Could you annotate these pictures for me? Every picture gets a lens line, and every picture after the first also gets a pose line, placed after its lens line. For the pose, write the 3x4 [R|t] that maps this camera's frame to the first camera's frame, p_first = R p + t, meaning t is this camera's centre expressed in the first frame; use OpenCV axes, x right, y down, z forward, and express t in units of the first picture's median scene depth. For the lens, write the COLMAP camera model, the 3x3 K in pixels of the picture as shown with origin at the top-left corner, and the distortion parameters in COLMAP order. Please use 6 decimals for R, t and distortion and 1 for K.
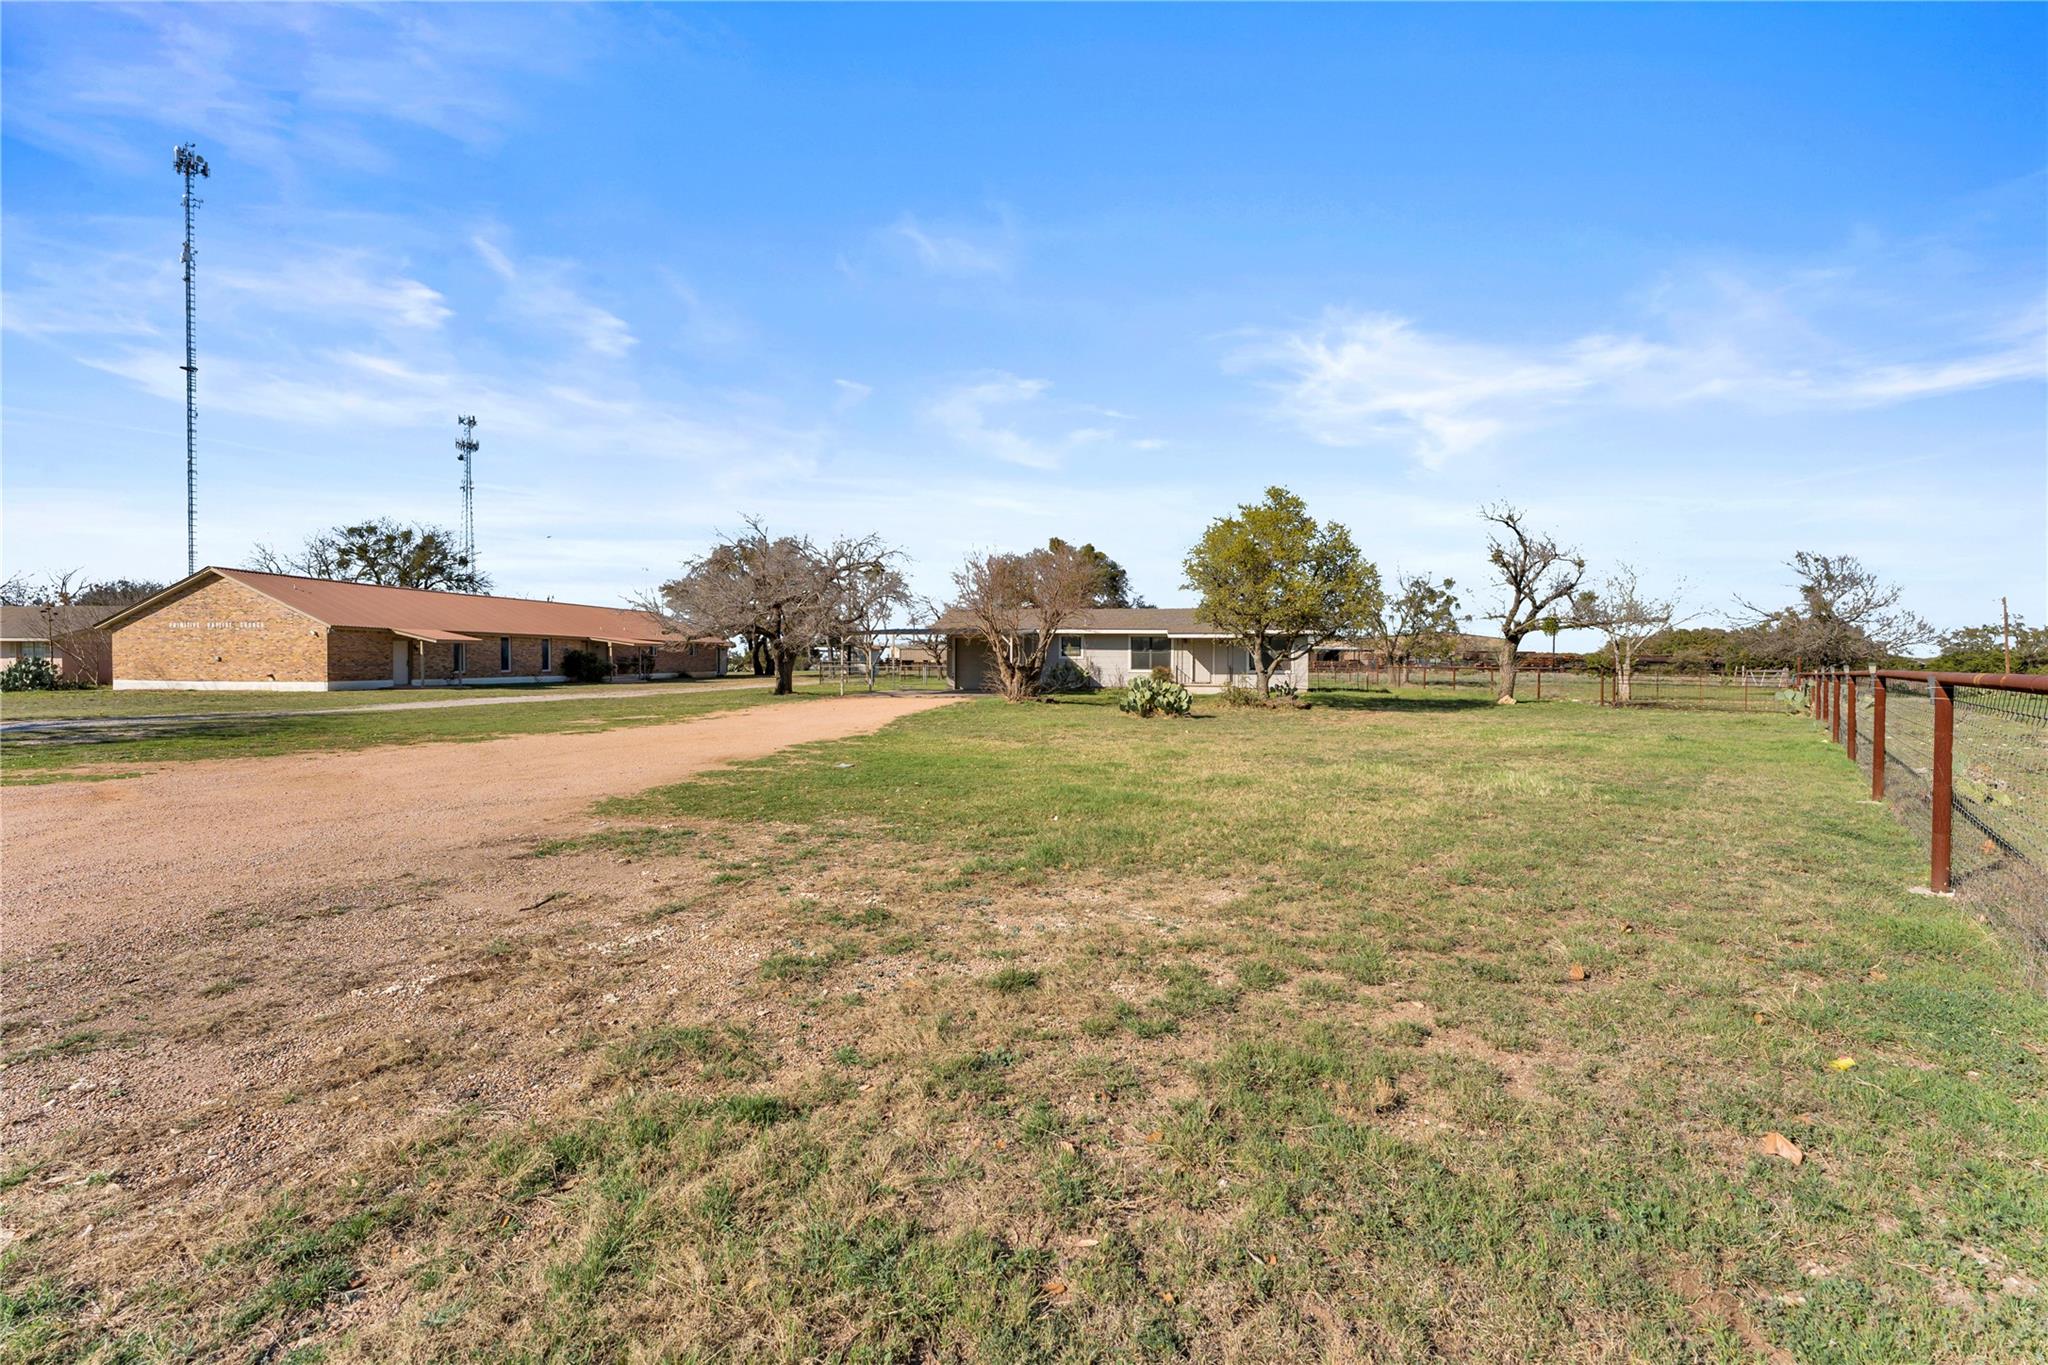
lens RADIAL K [[827.4, 0, 1011.4], [0, 827.4, 673.7], [0, 0, 1]] dist [0.001974, -0.001001]
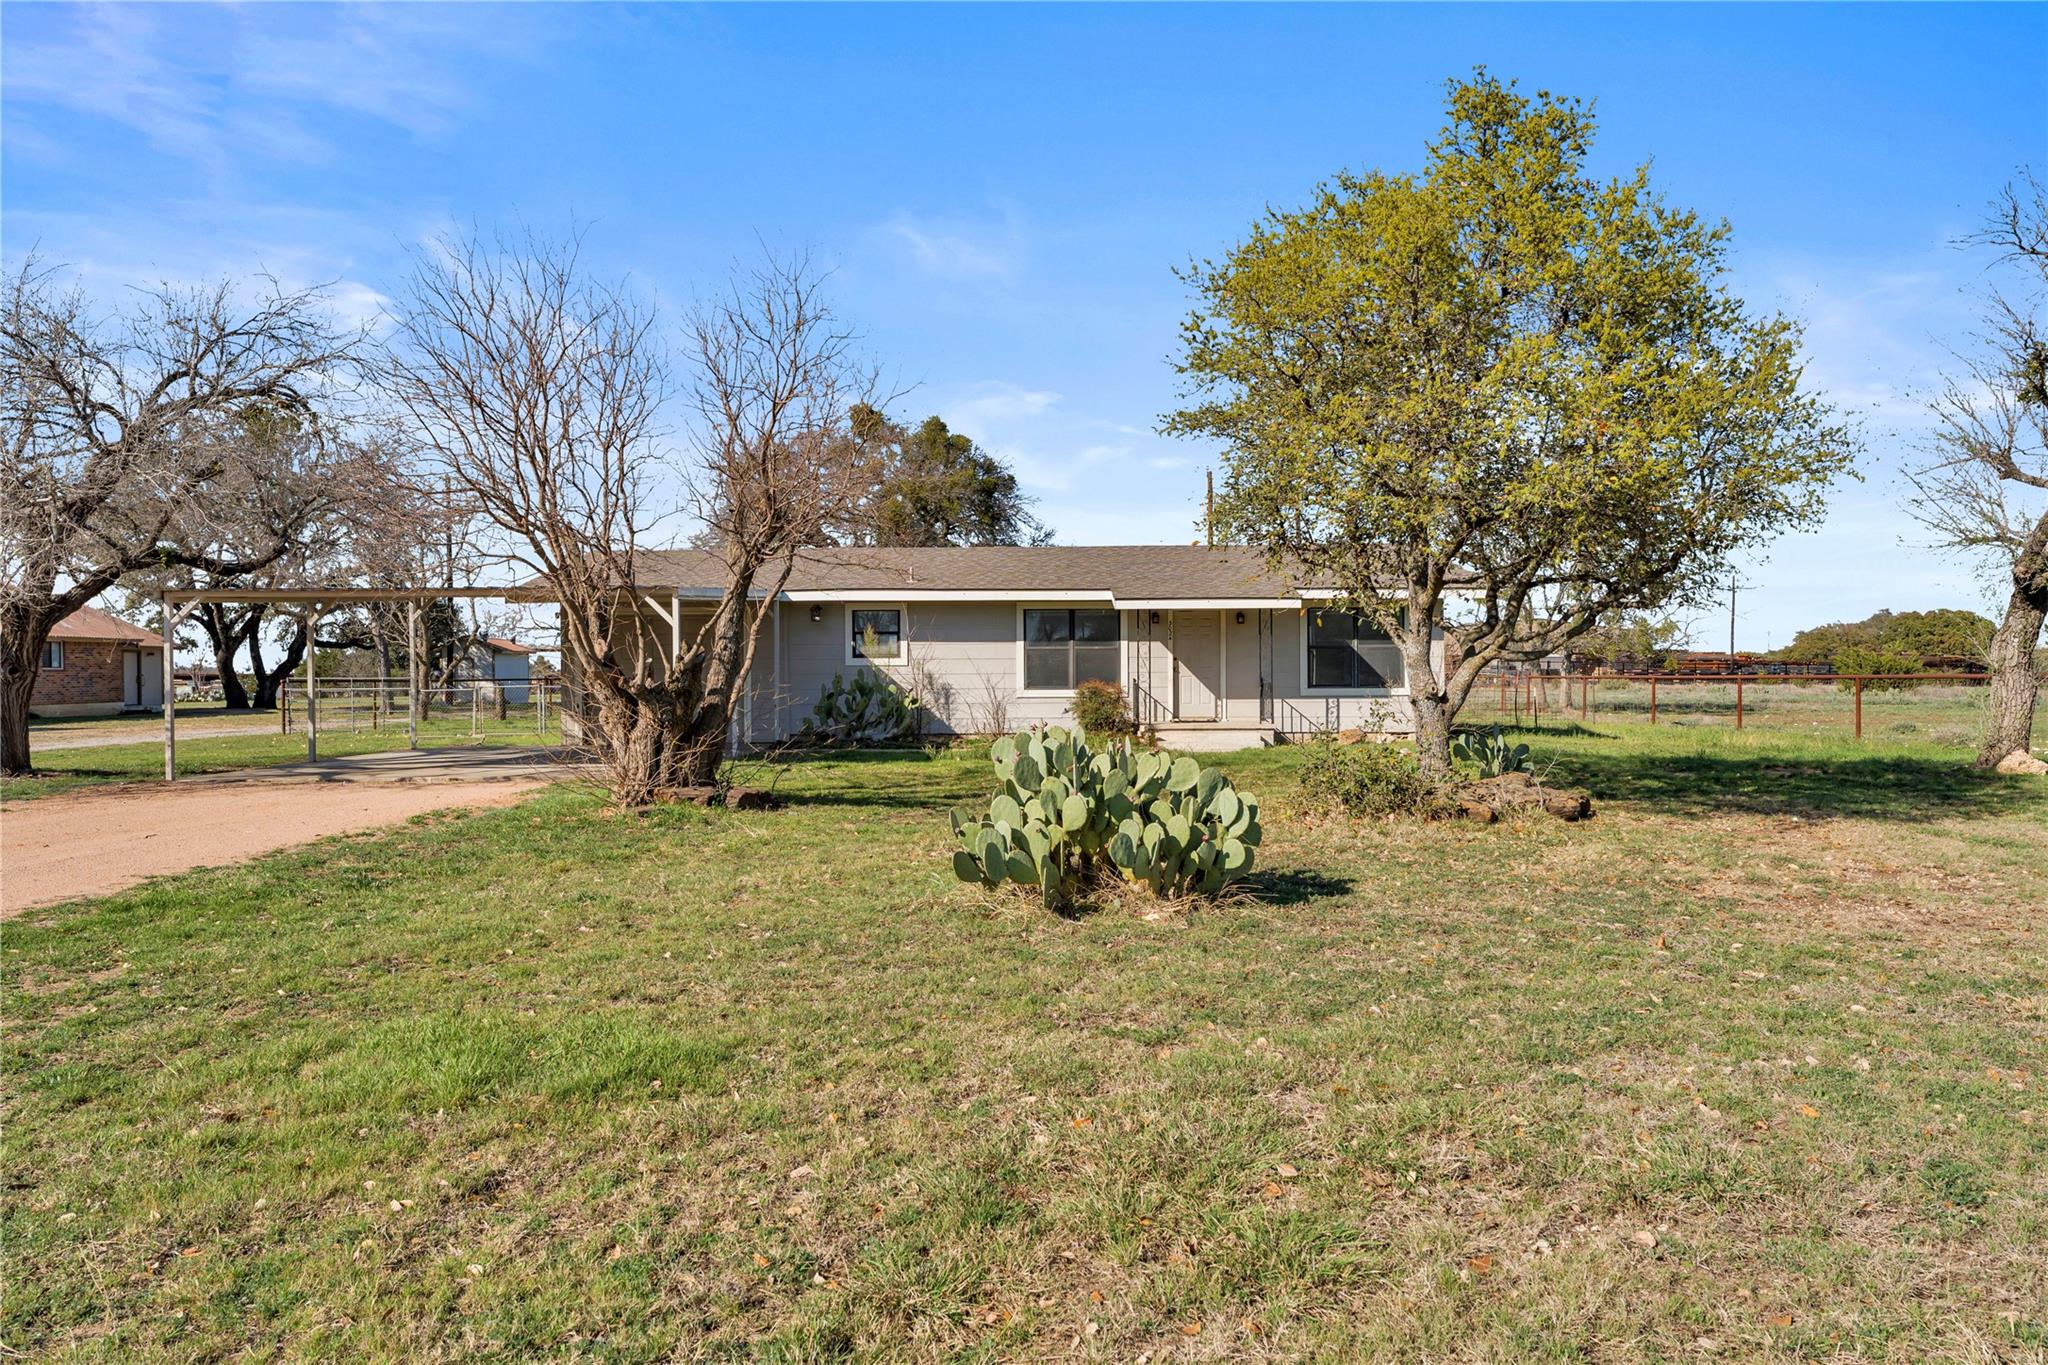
lens RADIAL K [[1375.3, 0, 1022.0], [0, 1375.3, 683.3], [0, 0, 1]] dist [0.001706, 0.004060]
pose [[0.990903, -0.011064, 0.134125, 0.054375], [0.012080, 0.999904, -0.006763, -0.003881], [-0.134037, 0.008322, 0.990941, 0.341039]]
